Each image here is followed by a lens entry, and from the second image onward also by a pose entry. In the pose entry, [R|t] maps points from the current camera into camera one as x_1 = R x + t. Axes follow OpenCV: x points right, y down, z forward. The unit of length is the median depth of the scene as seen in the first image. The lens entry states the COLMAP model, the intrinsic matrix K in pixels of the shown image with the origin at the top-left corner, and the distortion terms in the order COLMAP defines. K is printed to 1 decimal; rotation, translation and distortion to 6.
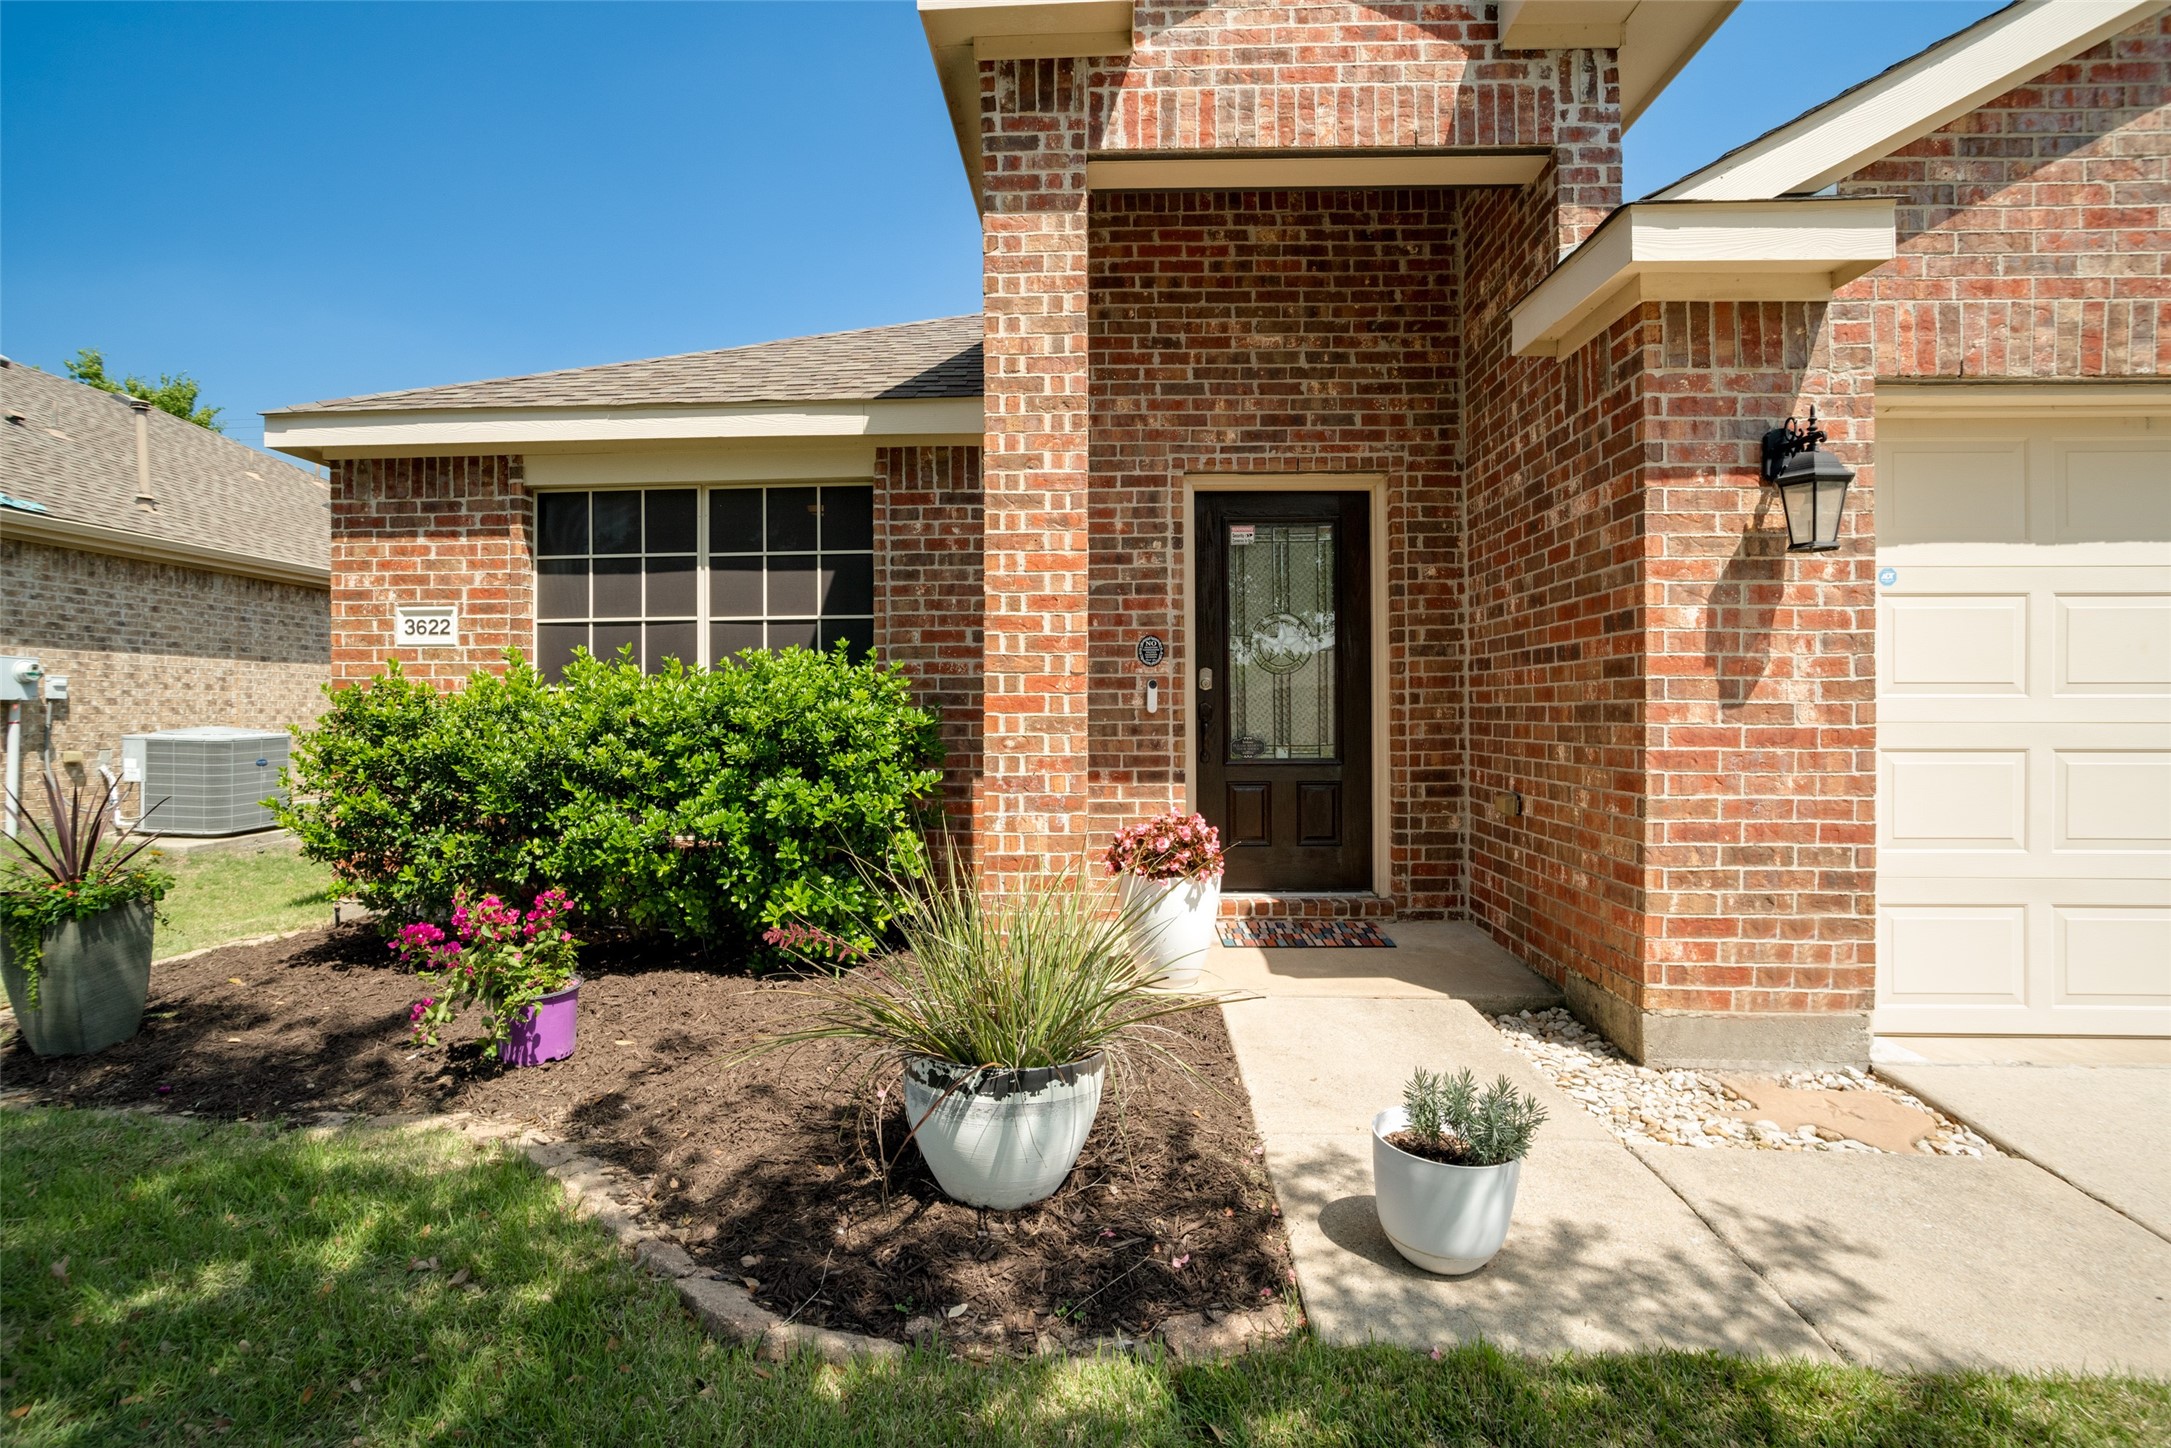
lens RADIAL K [[1041.5, 0, 1090.5], [0, 1041.5, 694.4], [0, 0, 1]] dist [-0.058067, 0.043327]
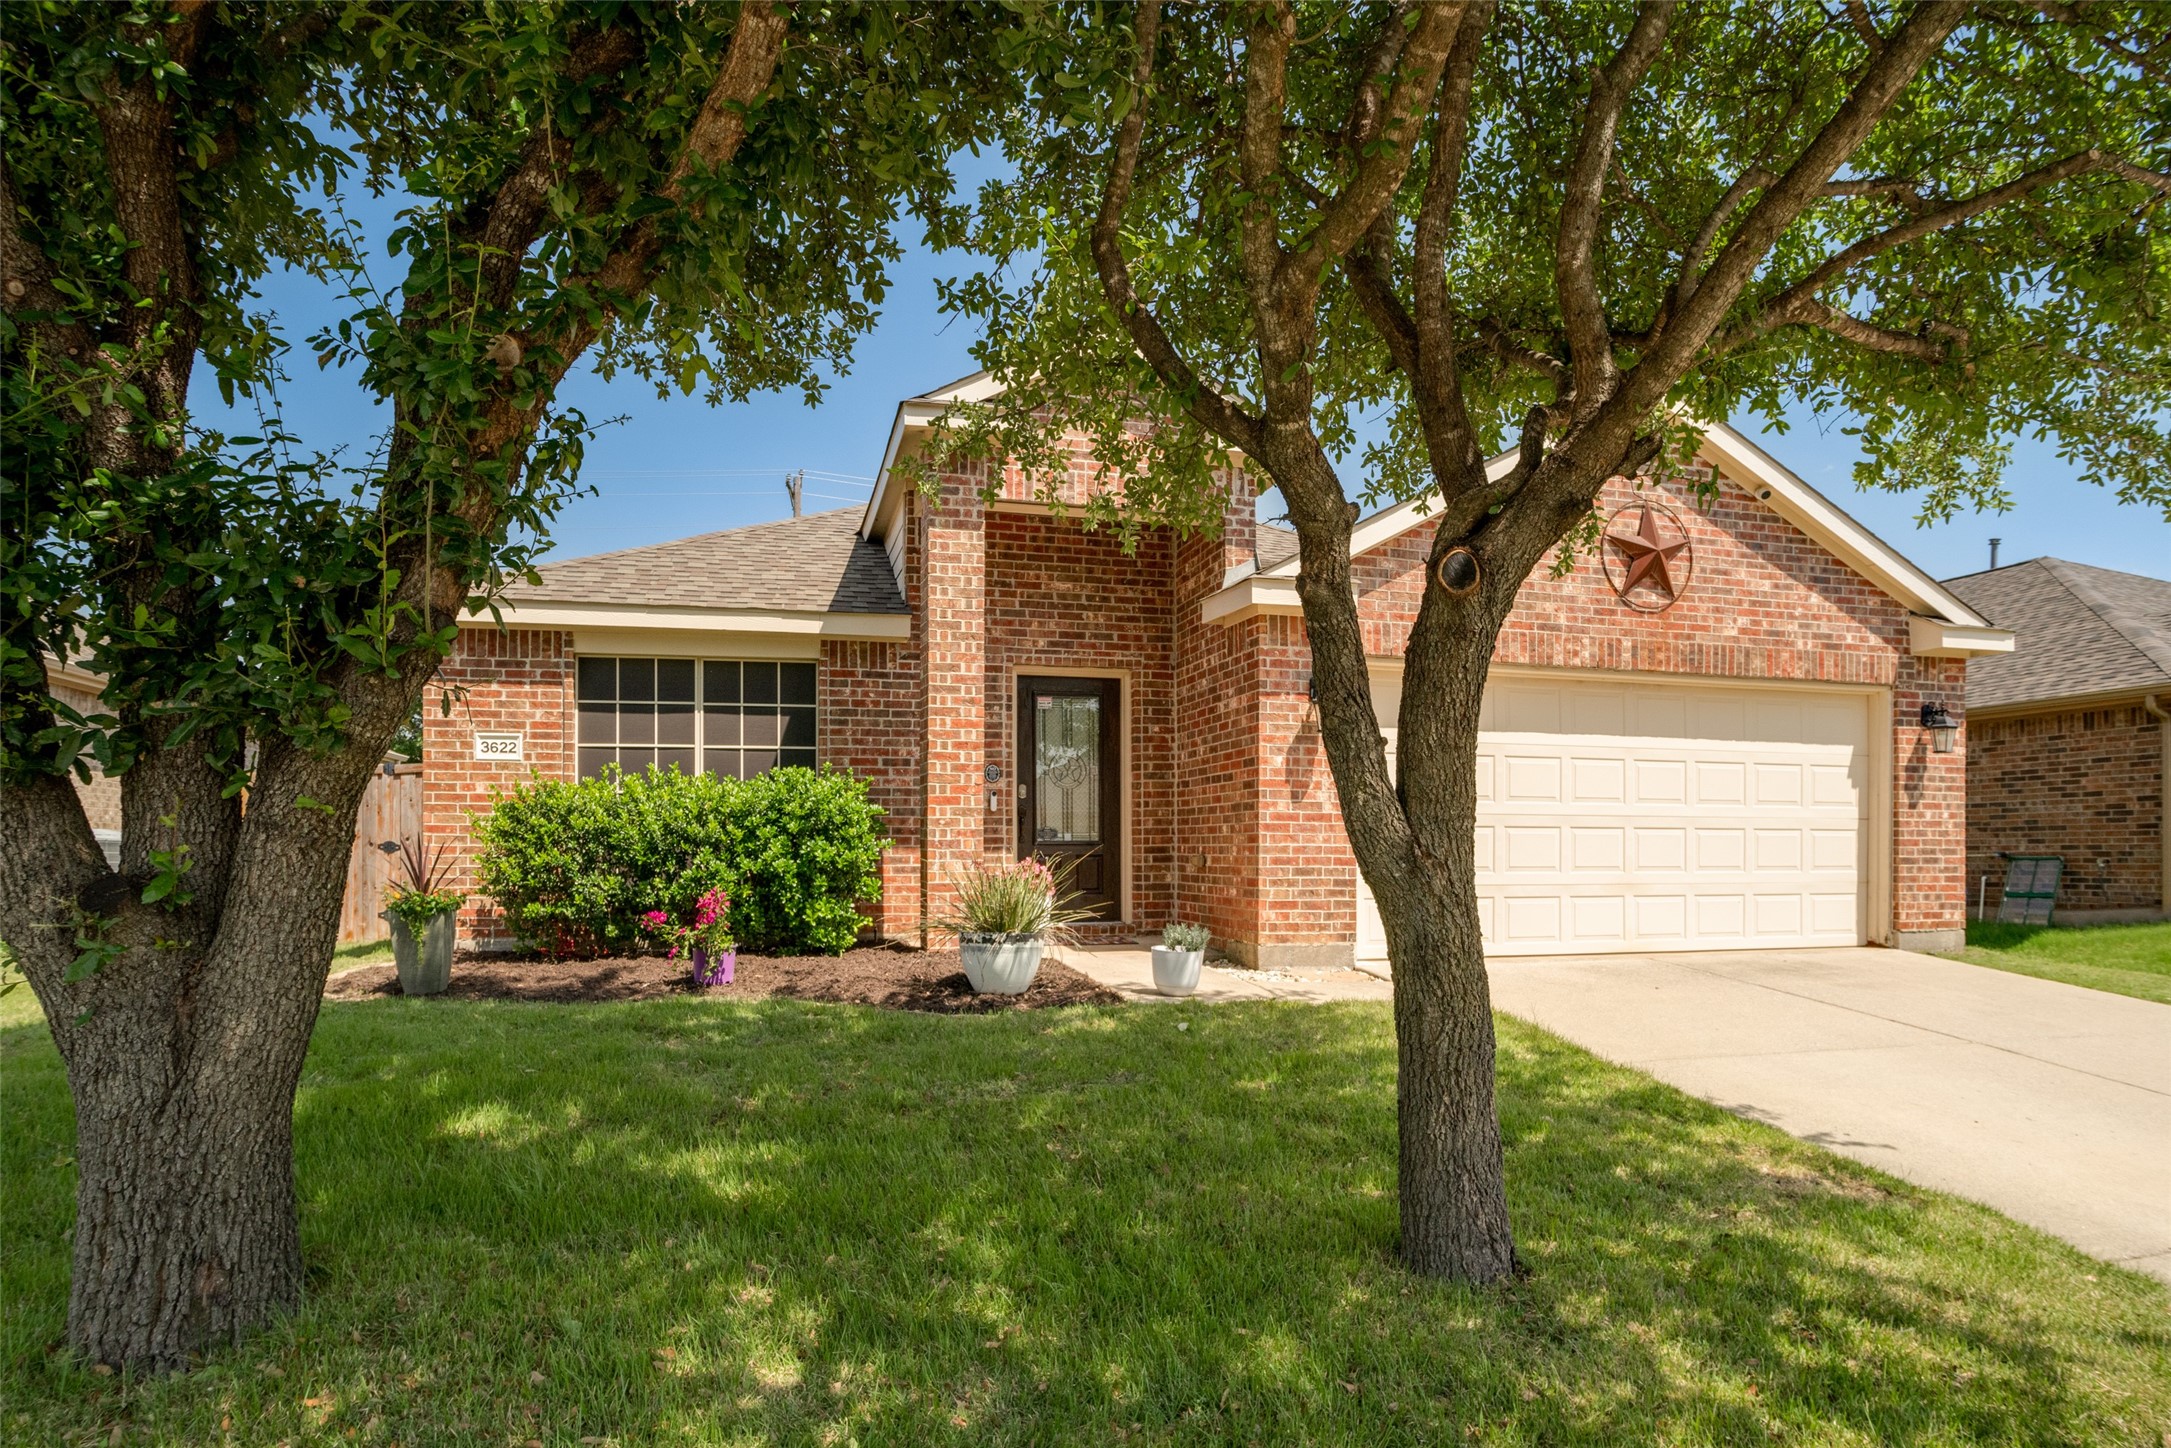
lens RADIAL K [[1139.4, 0, 1084.9], [0, 1139.4, 812.5], [0, 0, 1]] dist [-0.001664, -0.000082]
pose [[0.959978, 0.008105, 0.279956, -0.305982], [-0.004926, 0.999915, -0.012054, 0.040825], [-0.280030, 0.010193, 0.959937, -0.761456]]
